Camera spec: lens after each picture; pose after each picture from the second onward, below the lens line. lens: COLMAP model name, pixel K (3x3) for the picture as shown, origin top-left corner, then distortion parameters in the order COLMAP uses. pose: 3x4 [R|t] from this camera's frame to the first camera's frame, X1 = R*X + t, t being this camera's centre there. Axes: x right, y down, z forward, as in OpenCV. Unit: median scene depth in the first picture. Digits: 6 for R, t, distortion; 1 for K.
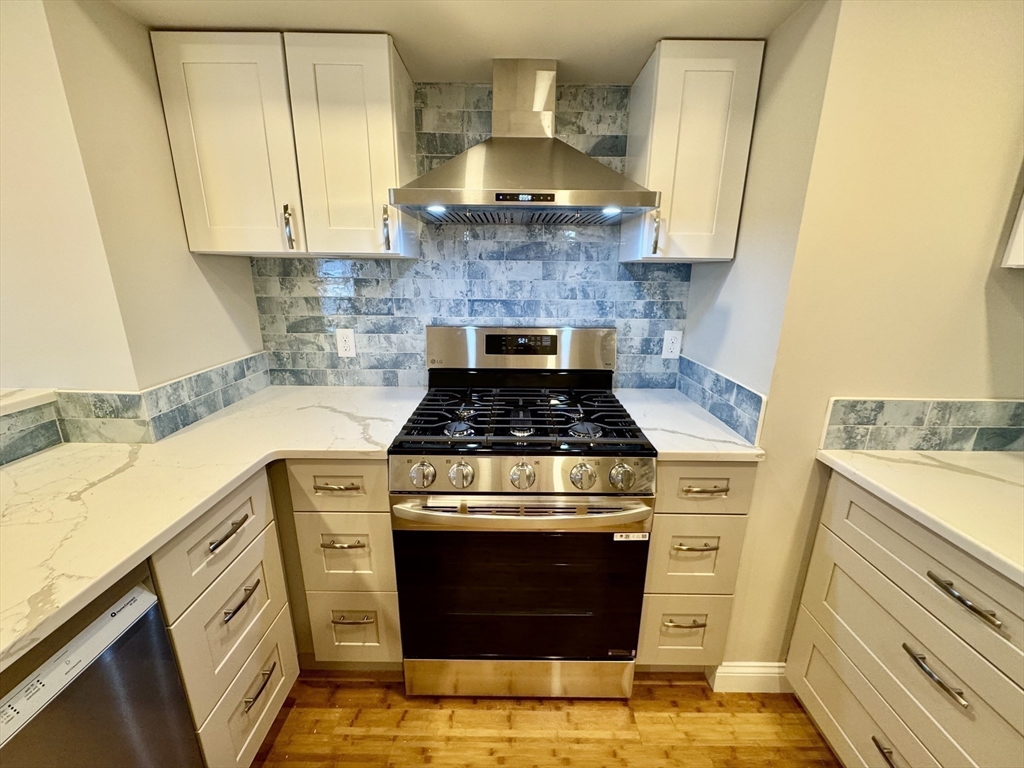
lens RADIAL K [[406.9, 0, 511.6], [0, 406.9, 381.9], [0, 0, 1]] dist [-0.003671, -0.000118]
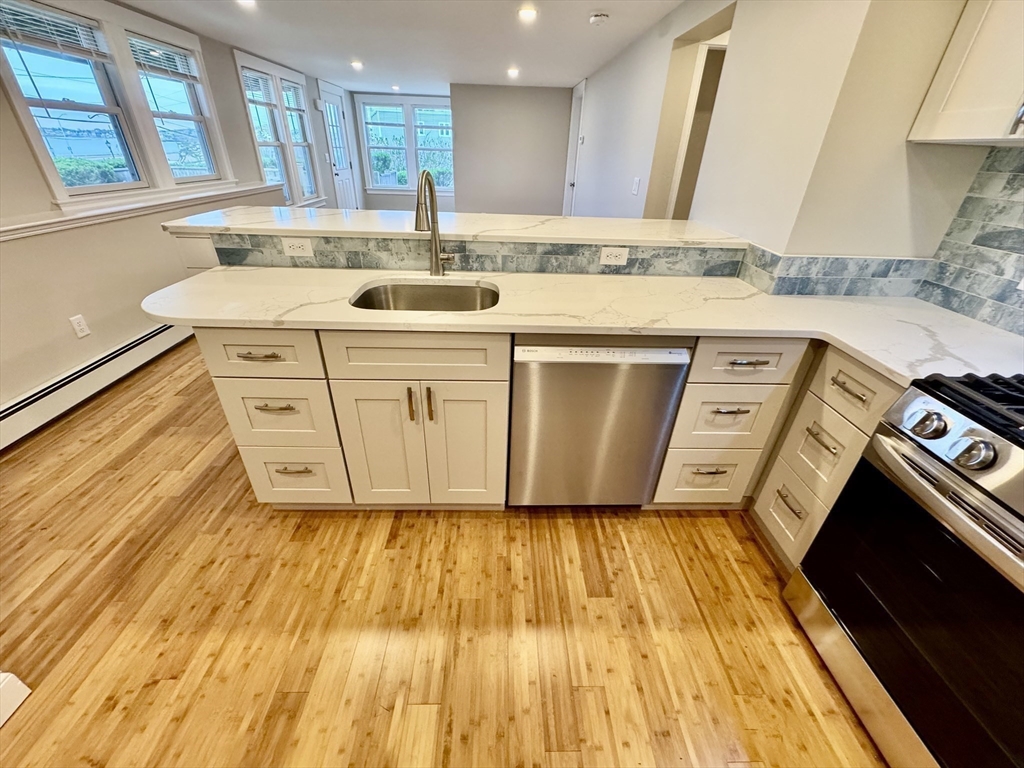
lens RADIAL K [[406.9, 0, 512.8], [0, 406.9, 382.8], [0, 0, 1]] dist [-0.003671, -0.000118]
pose [[0.028437, 0.490701, -0.870864, 0.406571], [-0.292228, 0.837236, 0.462211, 0.016807], [0.955926, 0.241347, 0.167205, 0.006478]]
